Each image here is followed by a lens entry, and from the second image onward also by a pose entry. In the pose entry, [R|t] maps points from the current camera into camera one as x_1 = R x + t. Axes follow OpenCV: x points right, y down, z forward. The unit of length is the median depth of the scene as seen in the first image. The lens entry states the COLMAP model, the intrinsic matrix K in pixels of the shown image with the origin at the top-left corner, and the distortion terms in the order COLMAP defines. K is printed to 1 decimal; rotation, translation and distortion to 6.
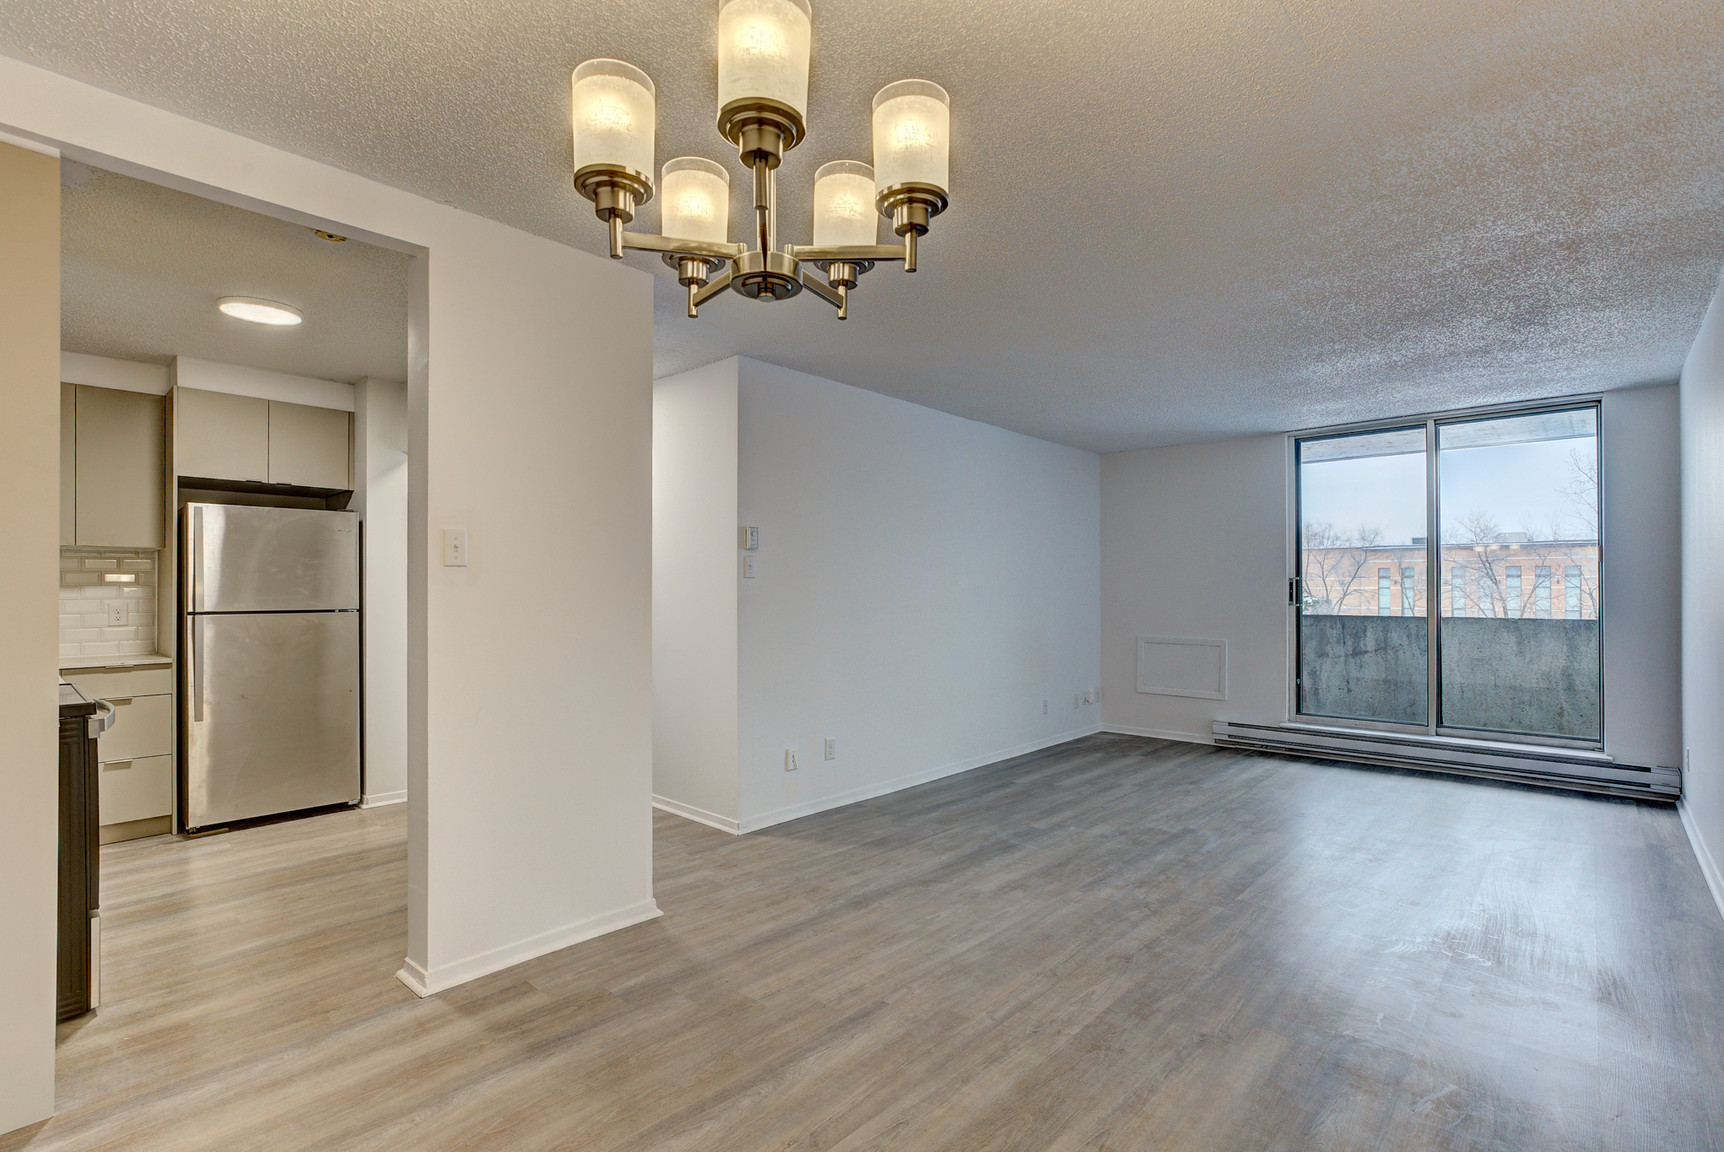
lens RADIAL K [[792.7, 0, 851.8], [0, 792.7, 570.2], [0, 0, 1]] dist [-0.025608, 0.015576]
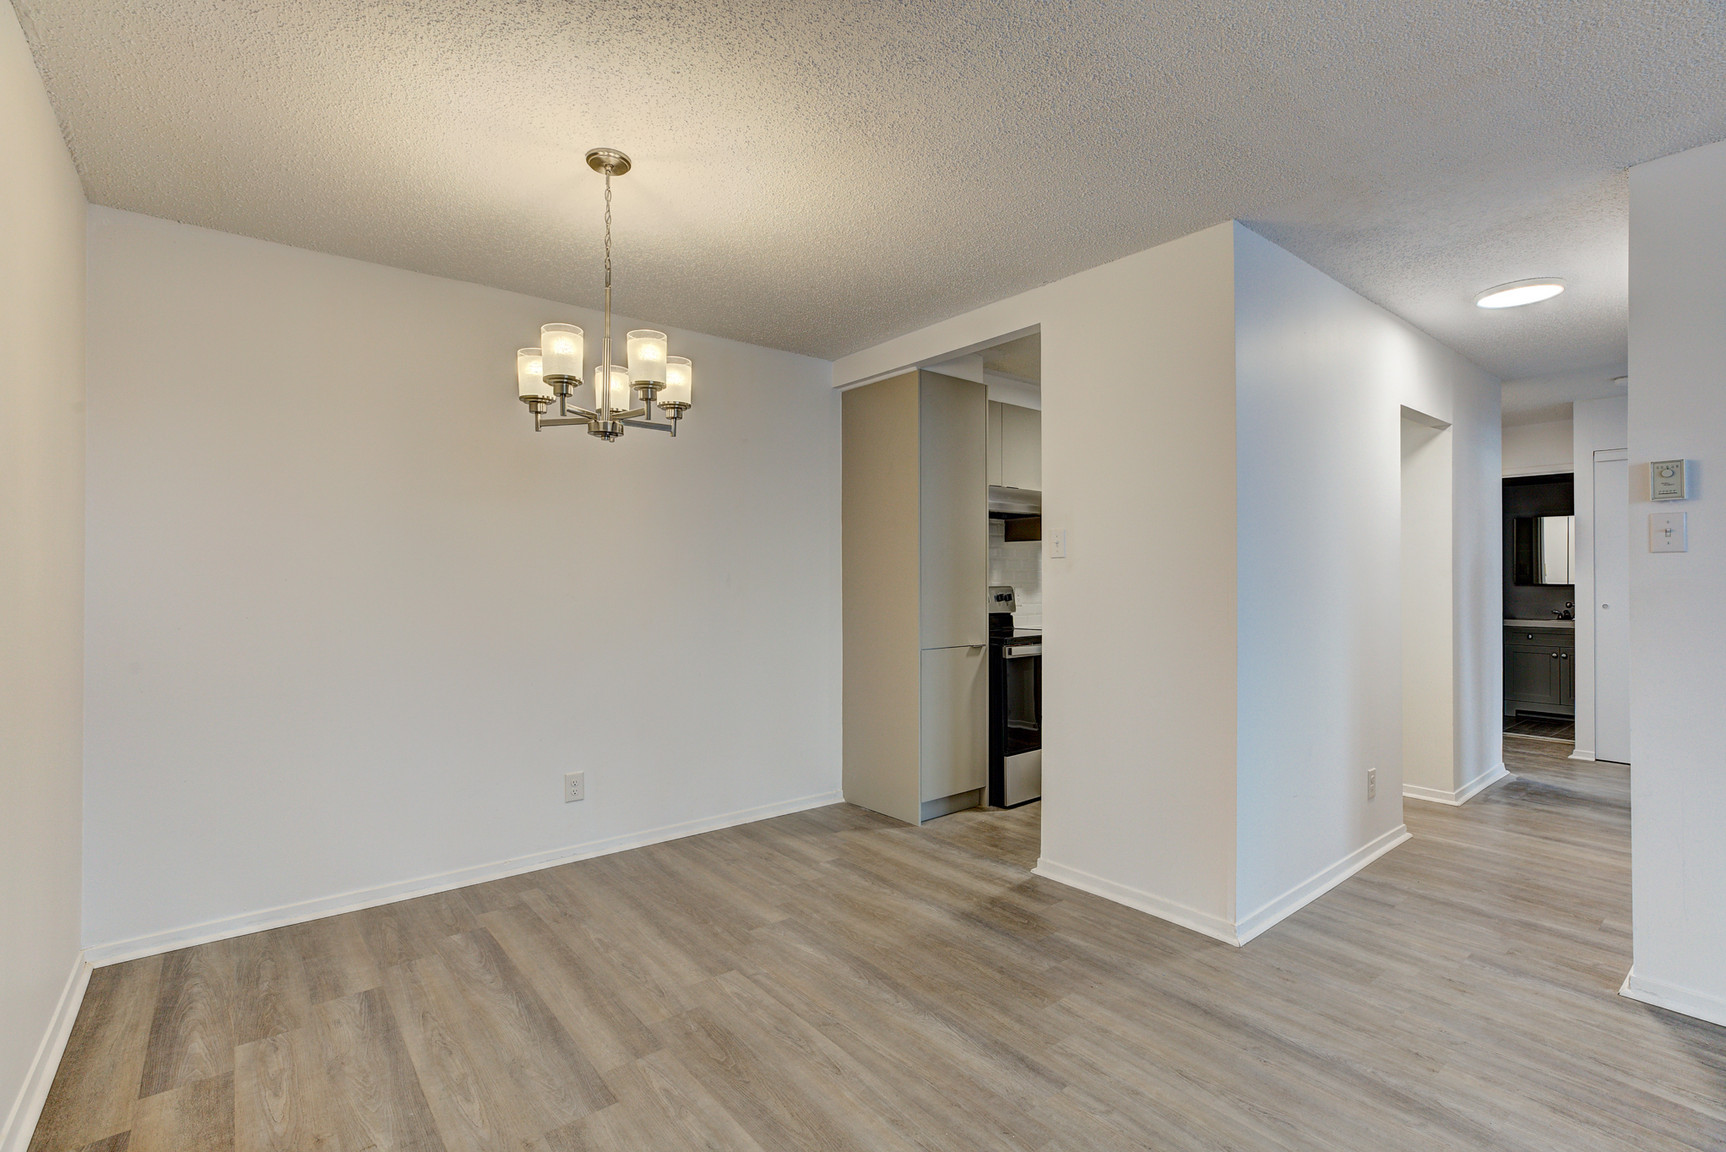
lens RADIAL K [[793.6, 0, 852.8], [0, 793.6, 570.2], [0, 0, 1]] dist [-0.025608, 0.015576]
pose [[-0.140876, -0.005622, -0.990011, 0.480797], [0.028961, 0.999533, -0.009797, 0.014513], [0.989604, -0.030052, -0.140647, 0.508069]]
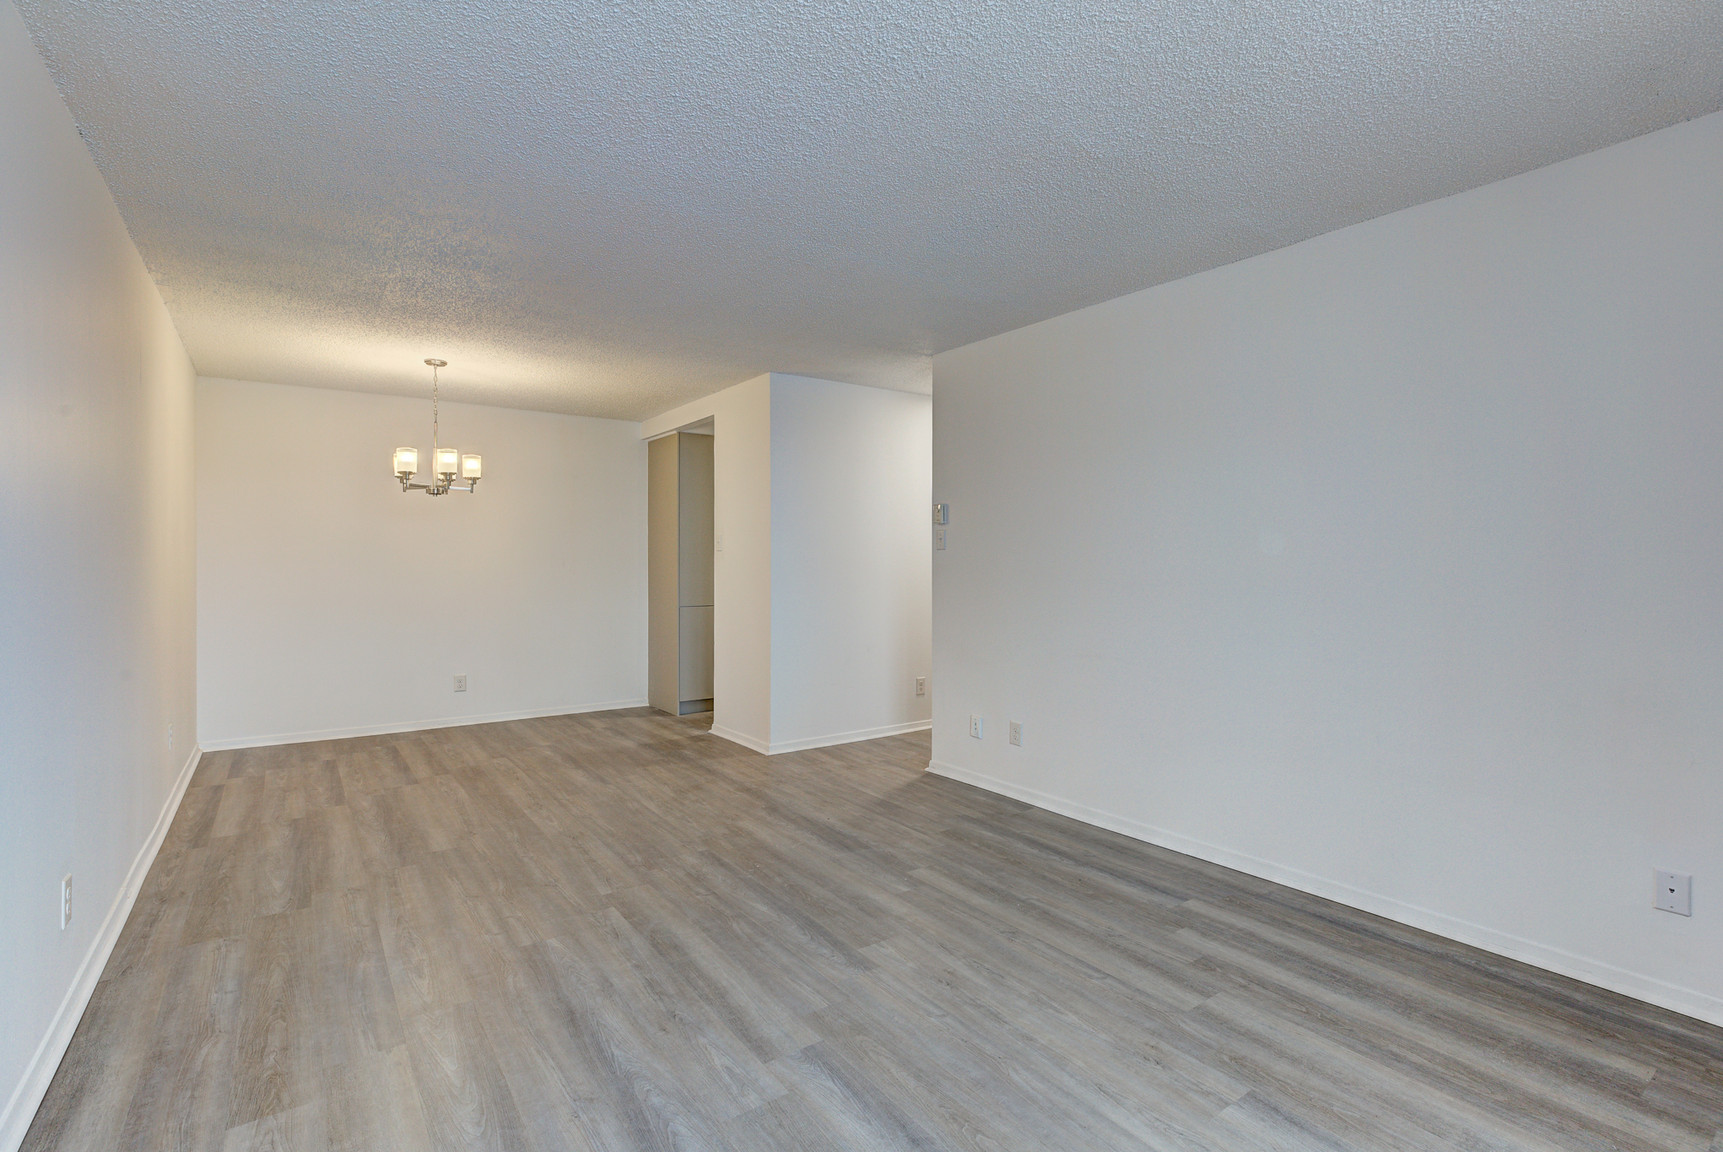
lens RADIAL K [[792.3, 0, 851.3], [0, 792.3, 570.2], [0, 0, 1]] dist [-0.025608, 0.015576]
pose [[-0.190428, 0.010721, -0.981643, 0.965434], [0.027363, 0.999610, 0.005609, 0.029986], [0.981320, -0.025793, -0.190647, 1.066860]]
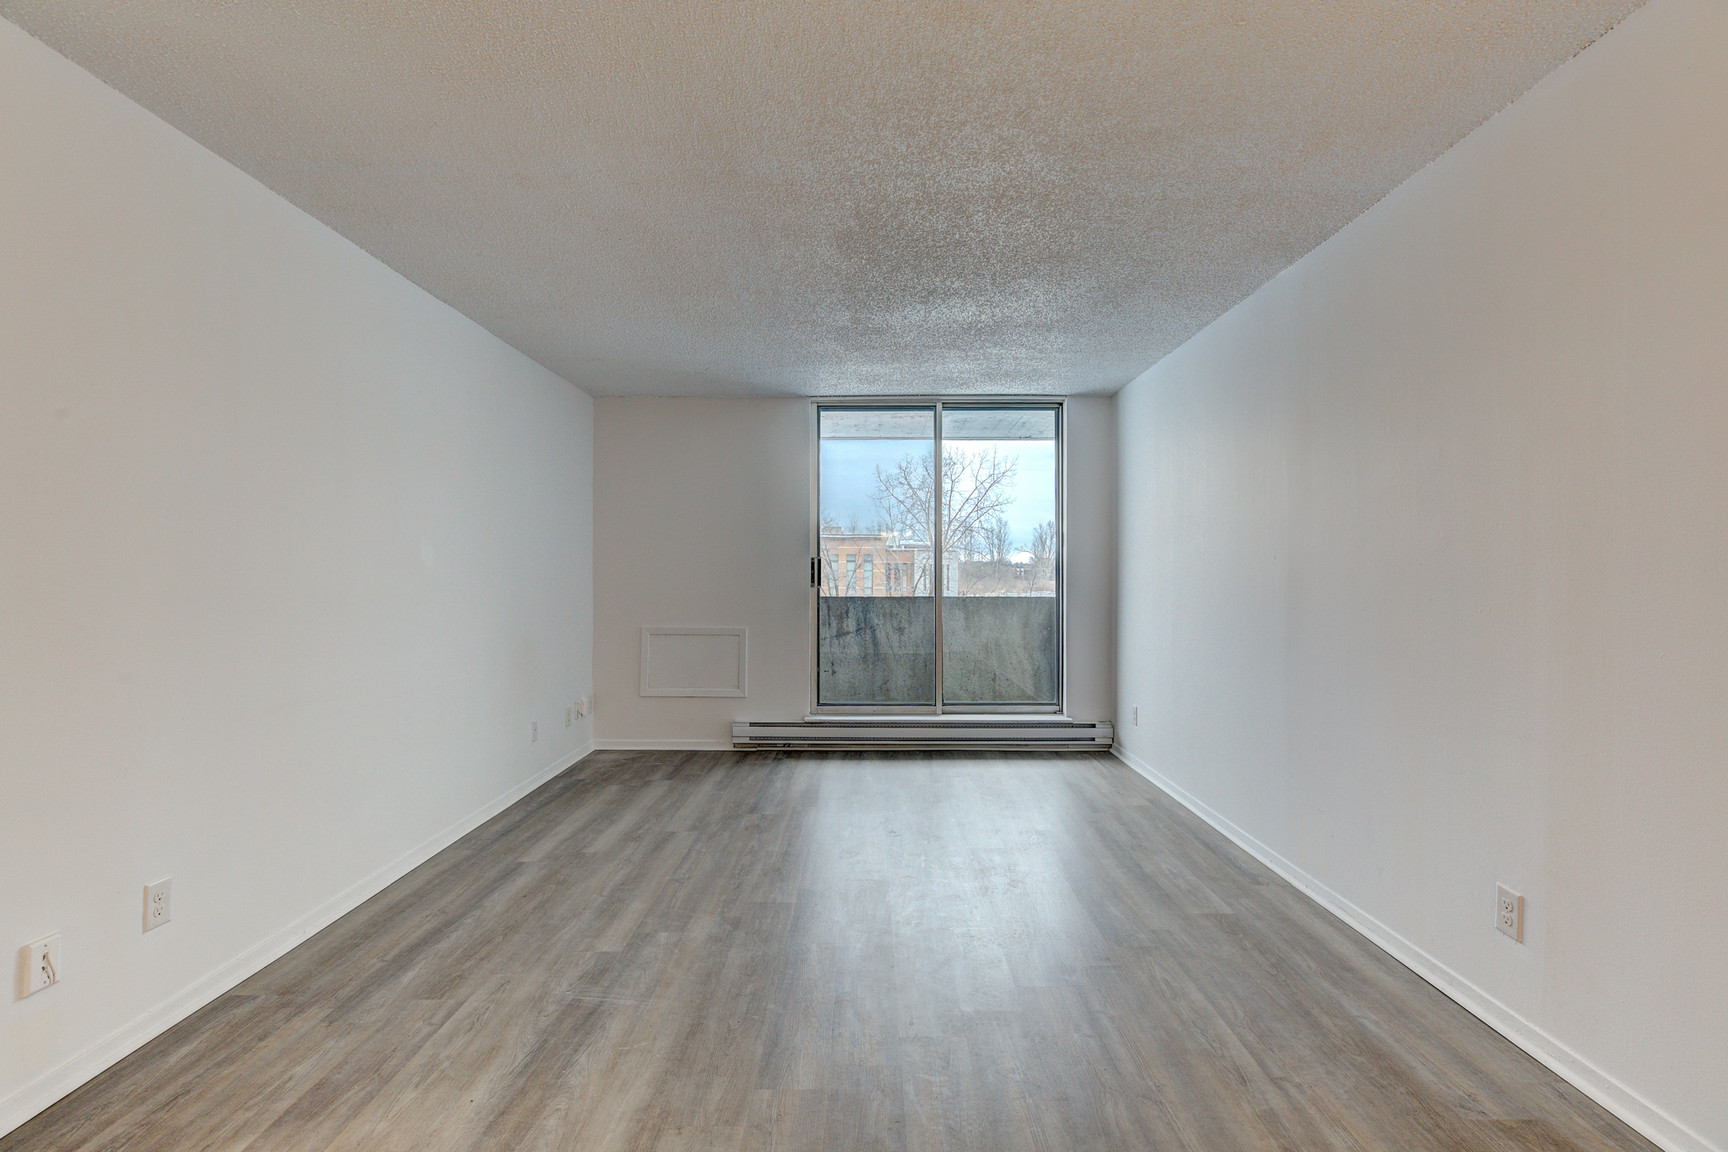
lens RADIAL K [[794.6, 0, 853.8], [0, 794.6, 570.2], [0, 0, 1]] dist [-0.025608, 0.015576]
pose [[0.737984, 0.003772, 0.674808, -0.041076], [-0.019174, 0.999698, 0.015381, 0.014075], [-0.674546, -0.024290, 0.737833, 0.412359]]
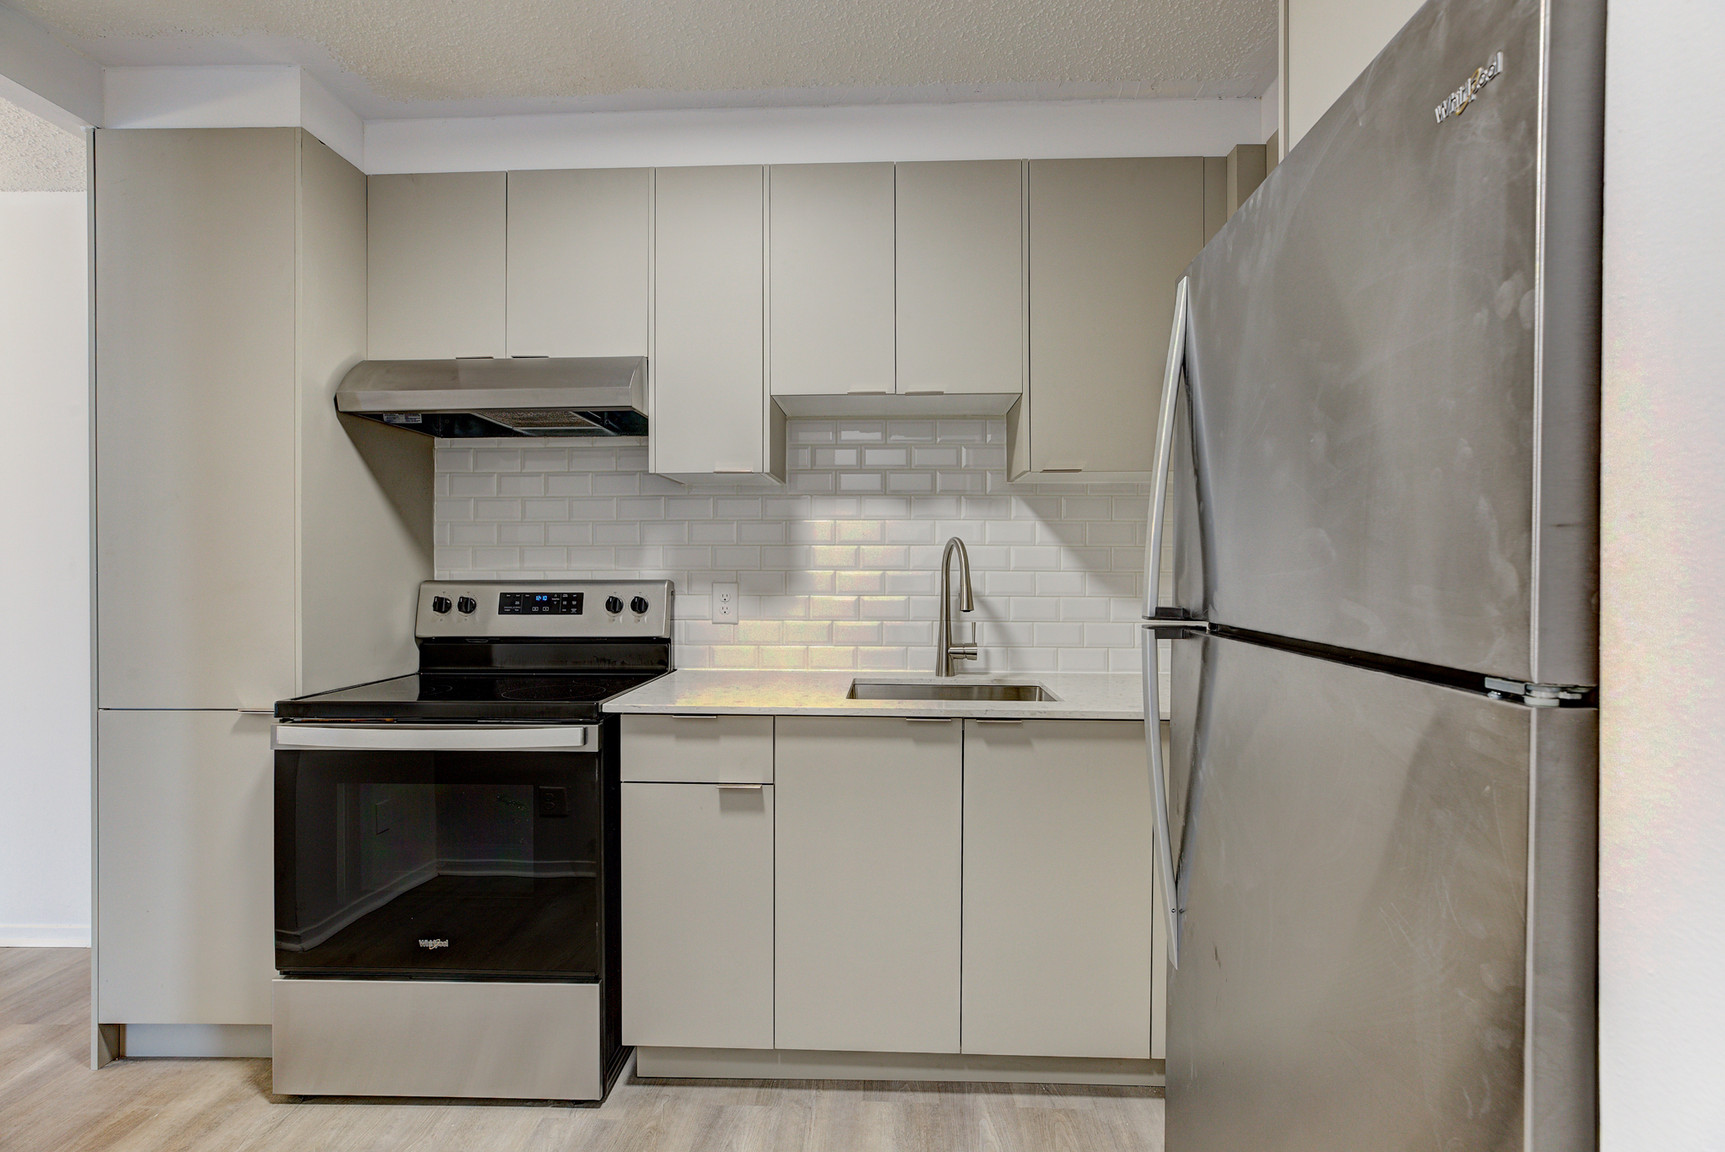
lens RADIAL K [[793.2, 0, 852.3], [0, 793.2, 570.2], [0, 0, 1]] dist [-0.025608, 0.015576]
pose [[-0.754874, 0.005446, -0.655848, -0.485915], [0.021492, 0.999634, -0.016436, 0.038673], [0.655518, -0.026503, -0.754714, 1.075856]]
